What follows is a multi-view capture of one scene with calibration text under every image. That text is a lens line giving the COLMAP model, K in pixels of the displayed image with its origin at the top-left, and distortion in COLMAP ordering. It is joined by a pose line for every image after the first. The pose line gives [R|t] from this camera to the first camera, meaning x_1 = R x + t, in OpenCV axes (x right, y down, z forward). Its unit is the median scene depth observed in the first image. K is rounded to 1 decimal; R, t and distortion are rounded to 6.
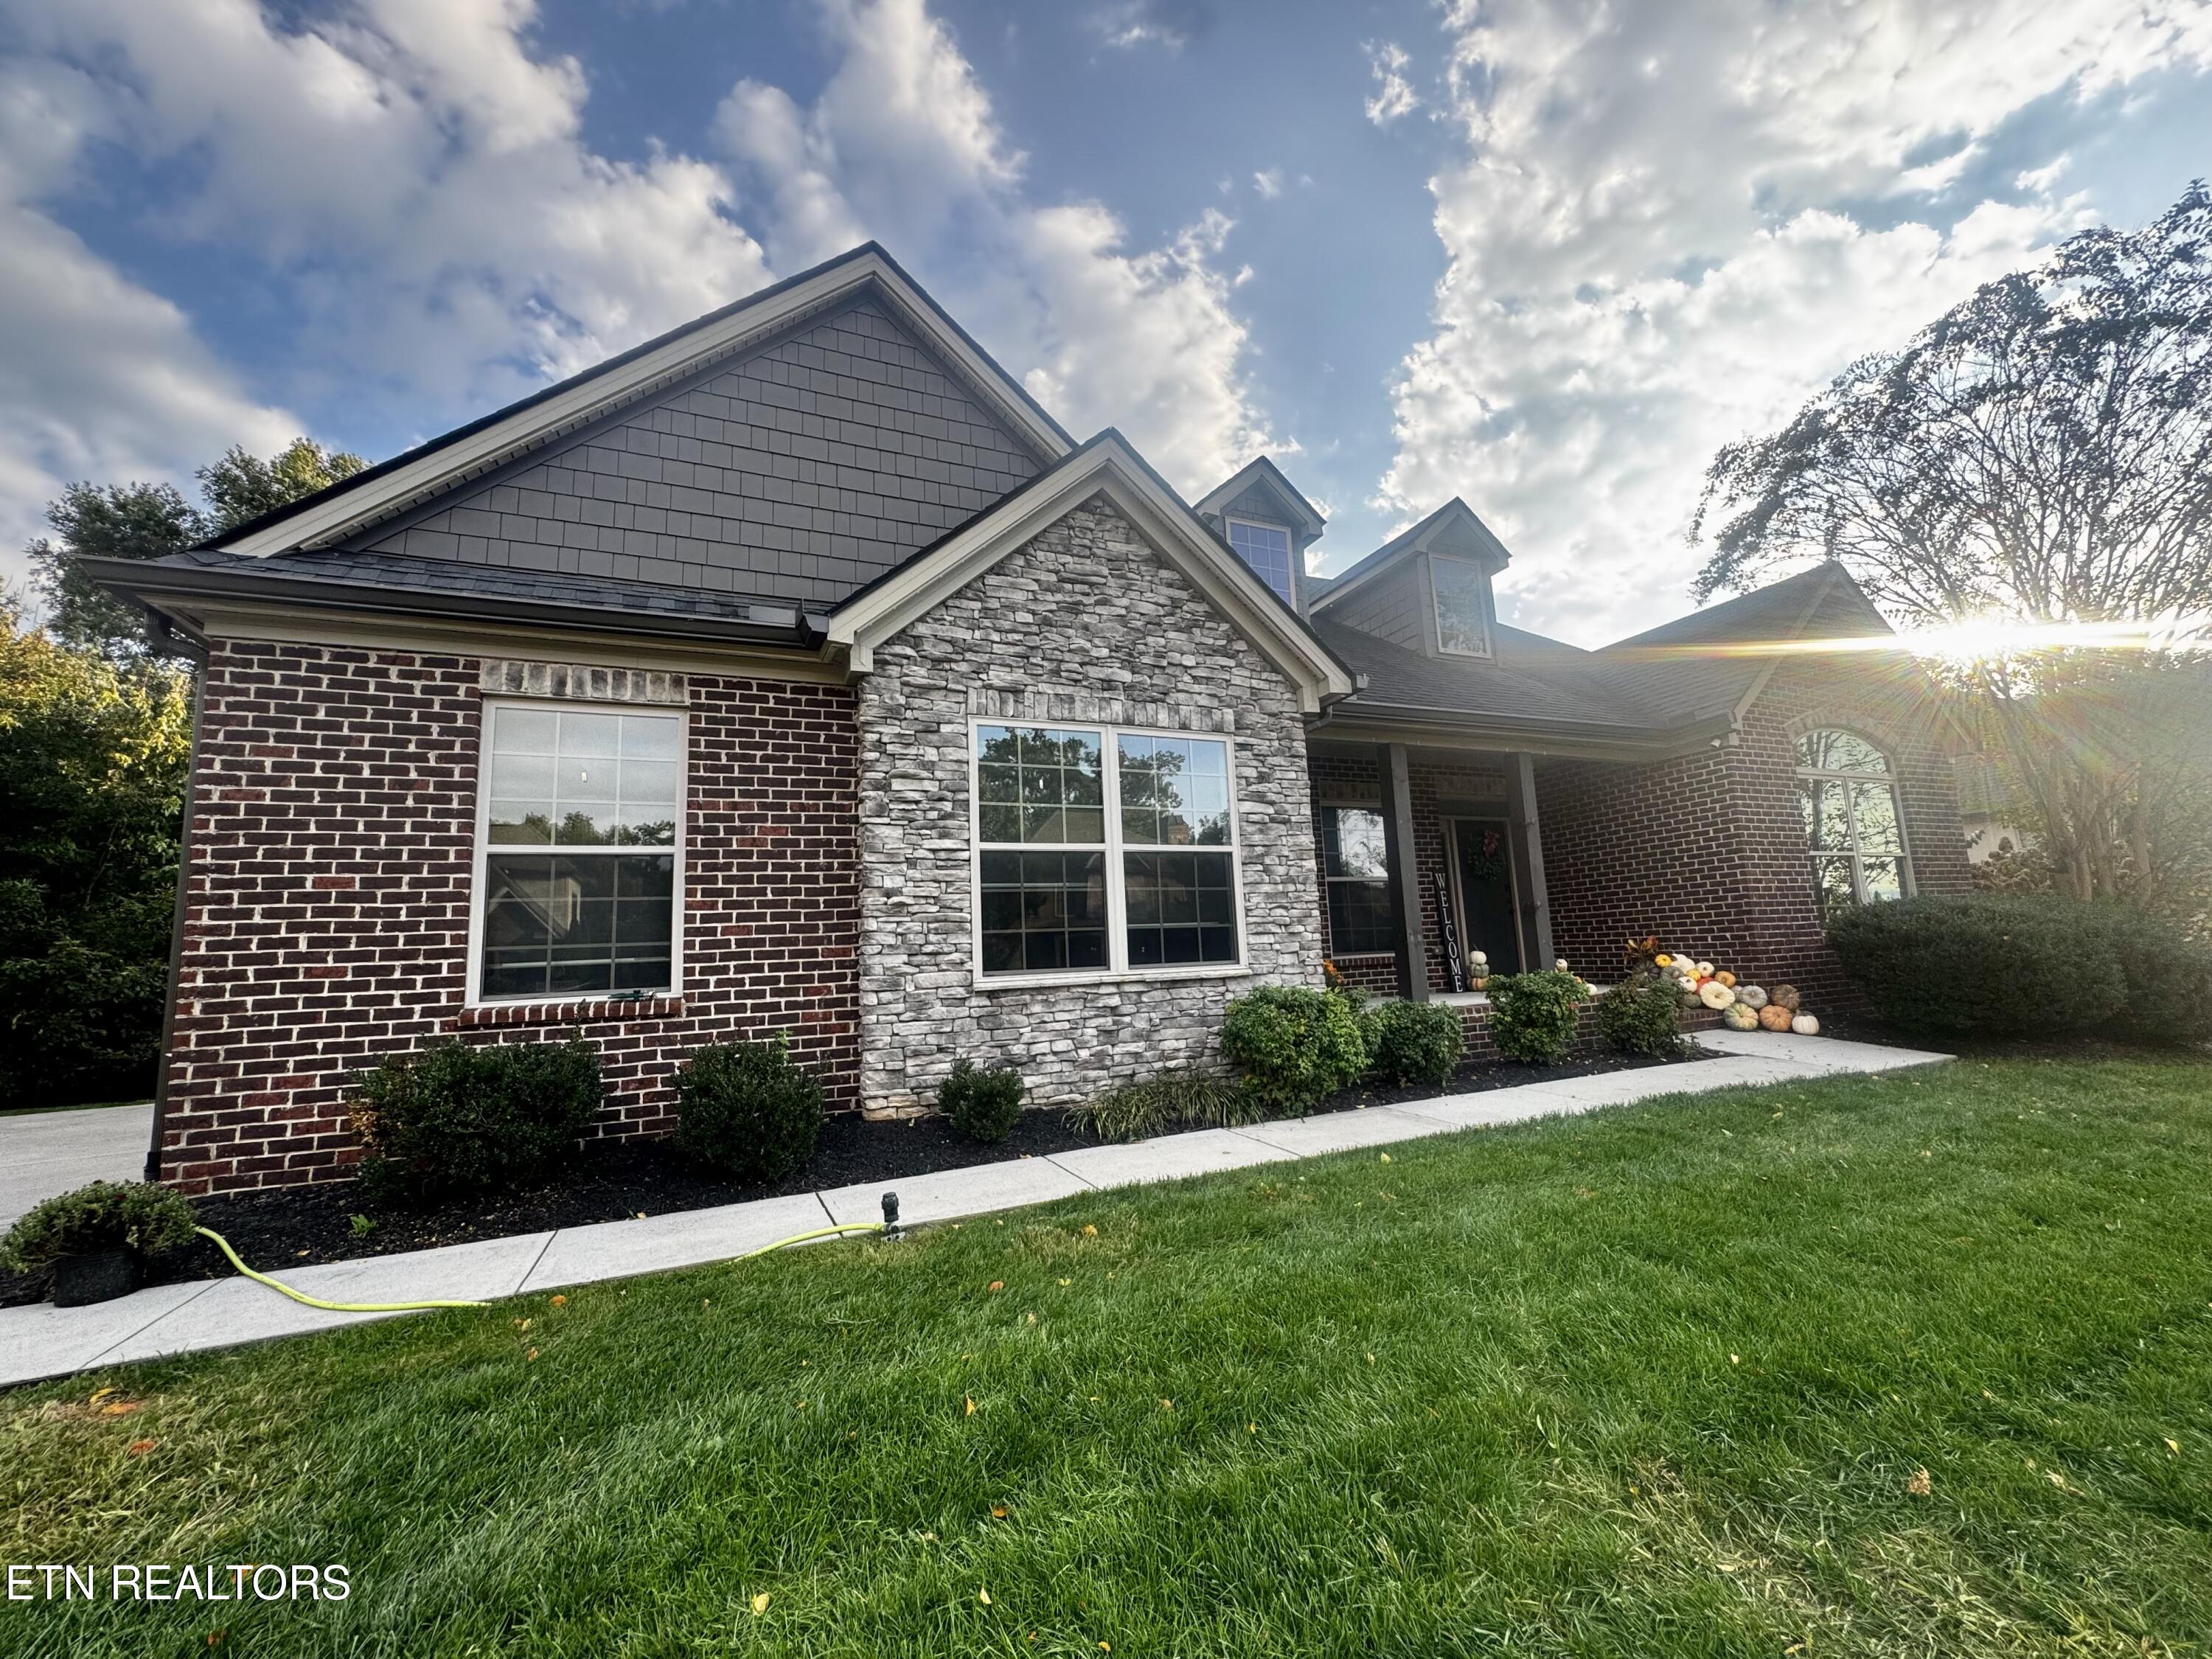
lens RADIAL K [[888.3, 0, 1105.7], [0, 888.3, 826.4], [0, 0, 1]] dist [-0.002803, -0.000347]
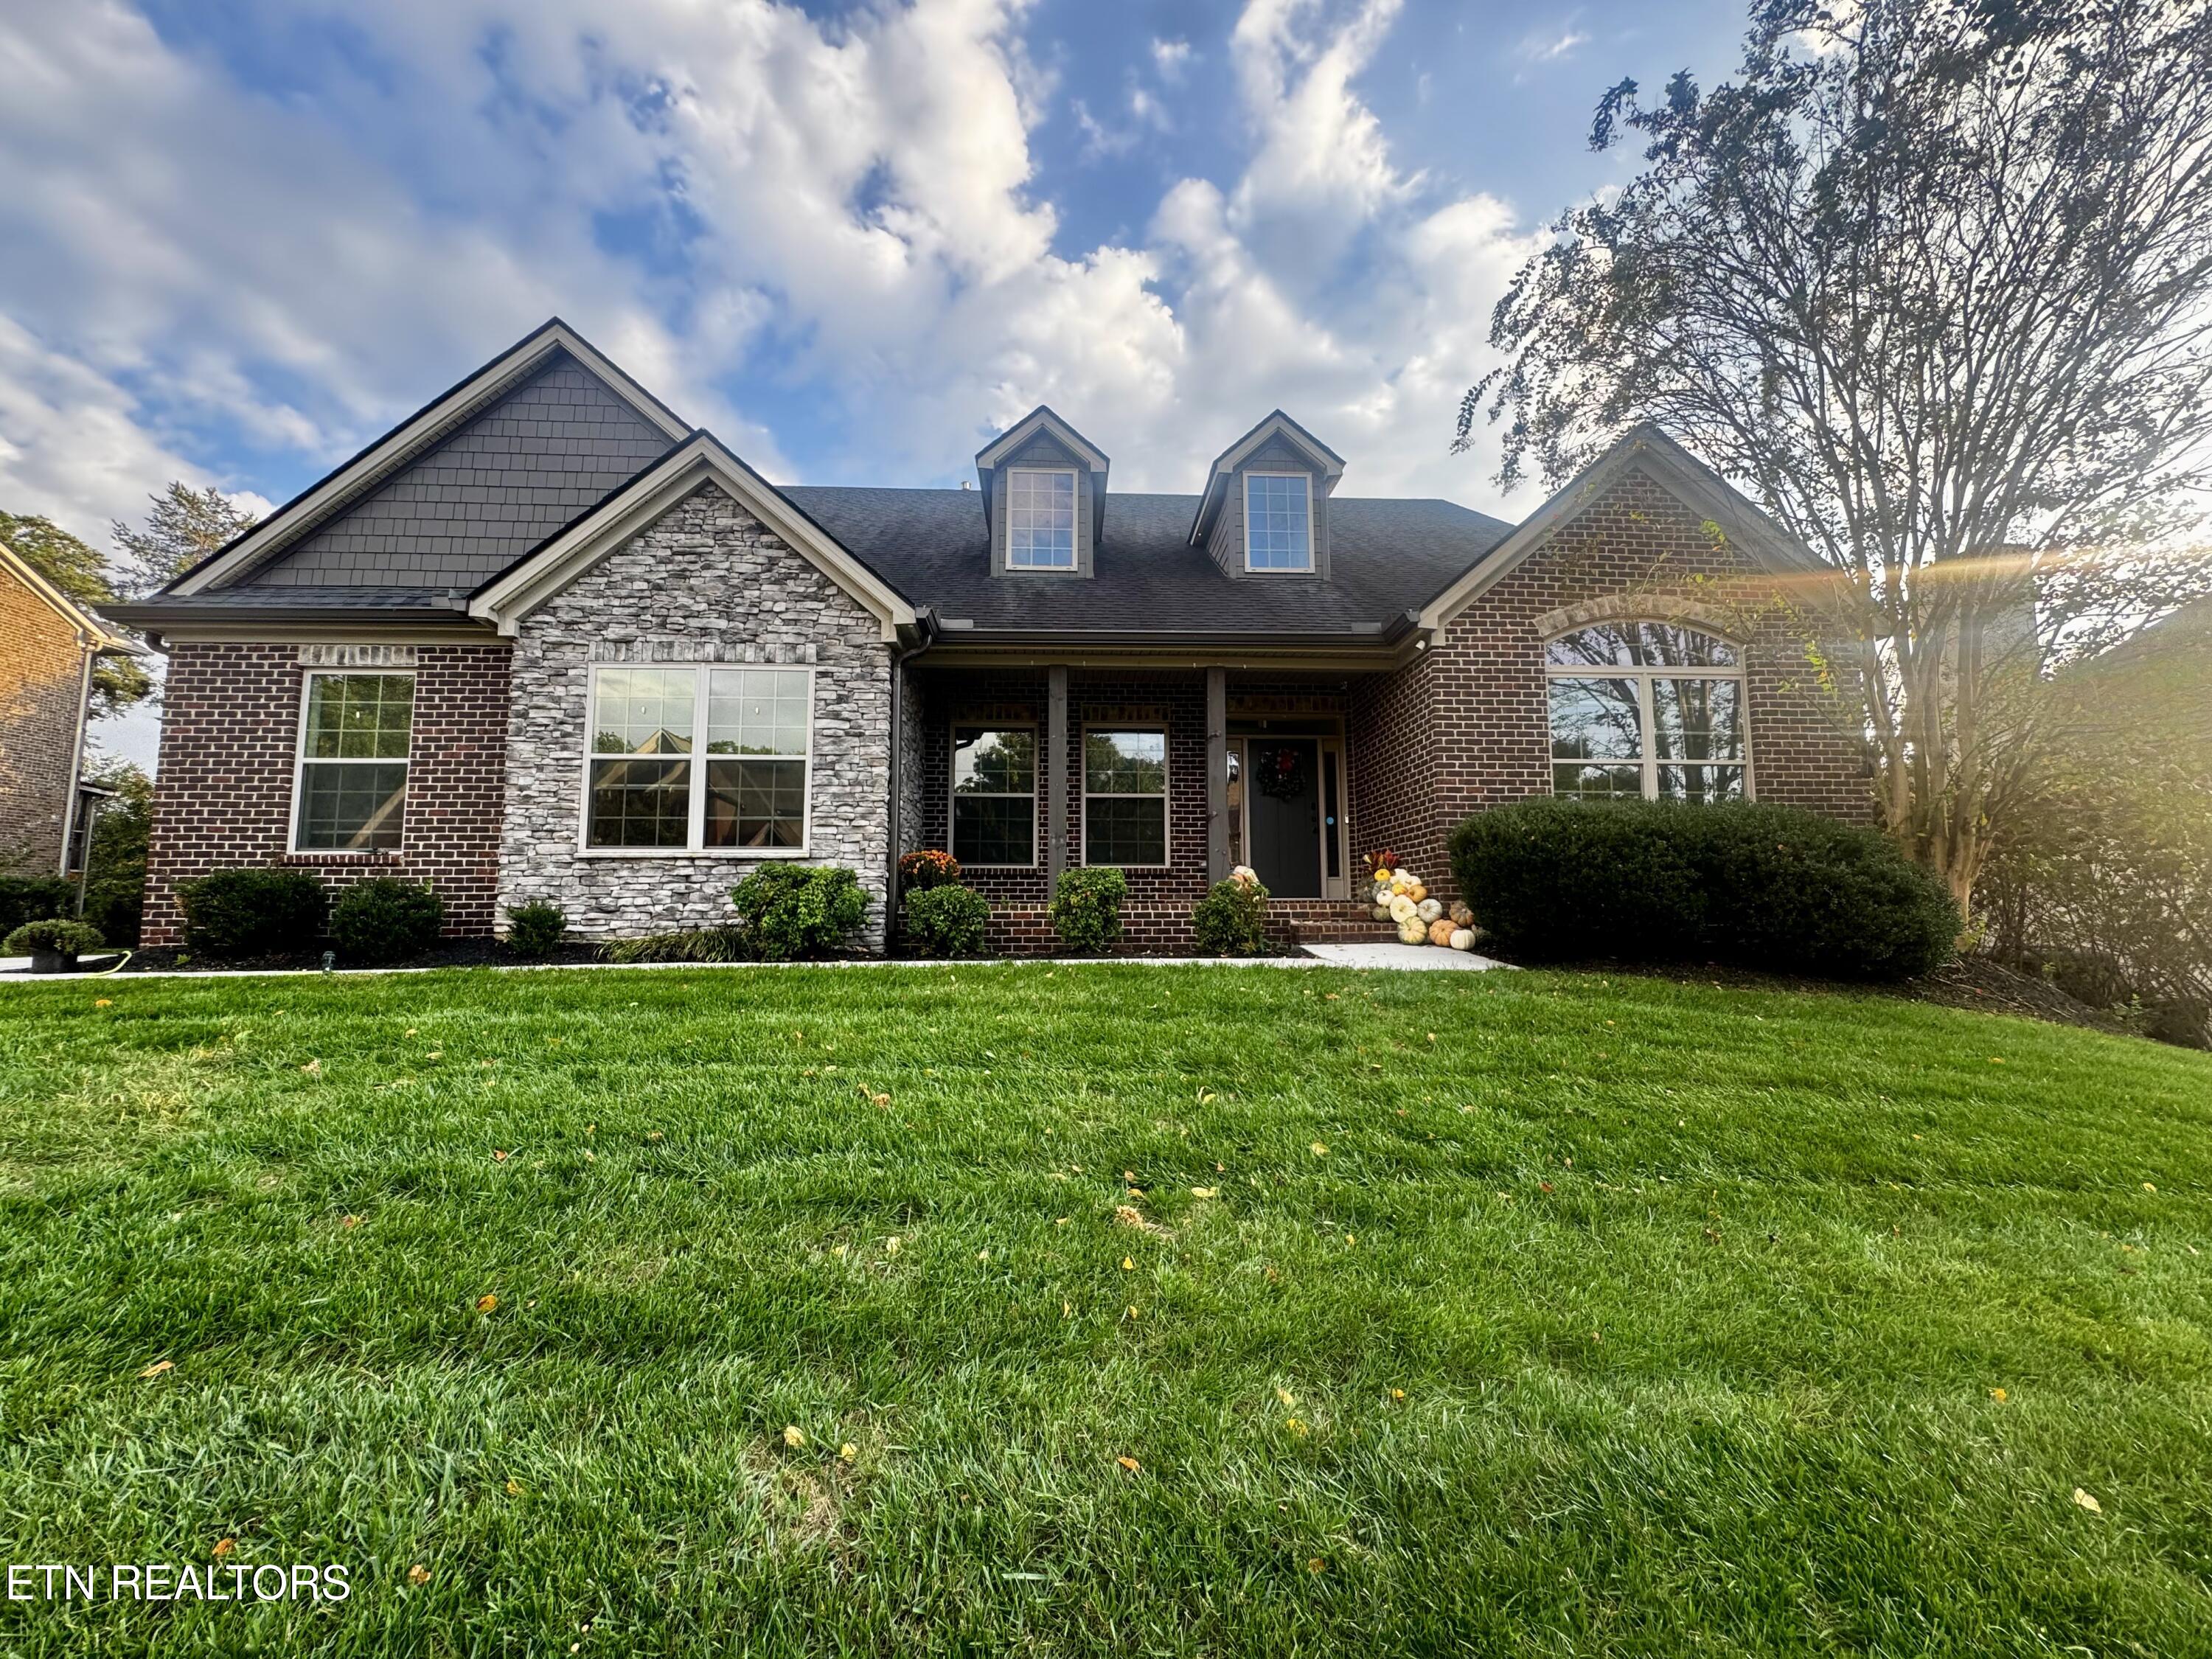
lens RADIAL K [[888.3, 0, 1106.9], [0, 888.3, 829.9], [0, 0, 1]] dist [-0.002803, -0.000347]
pose [[0.934920, 0.005353, -0.354818, 1.120215], [0.013202, 0.998669, 0.049853, 0.079974], [0.354613, -0.051293, 0.933605, -0.015775]]
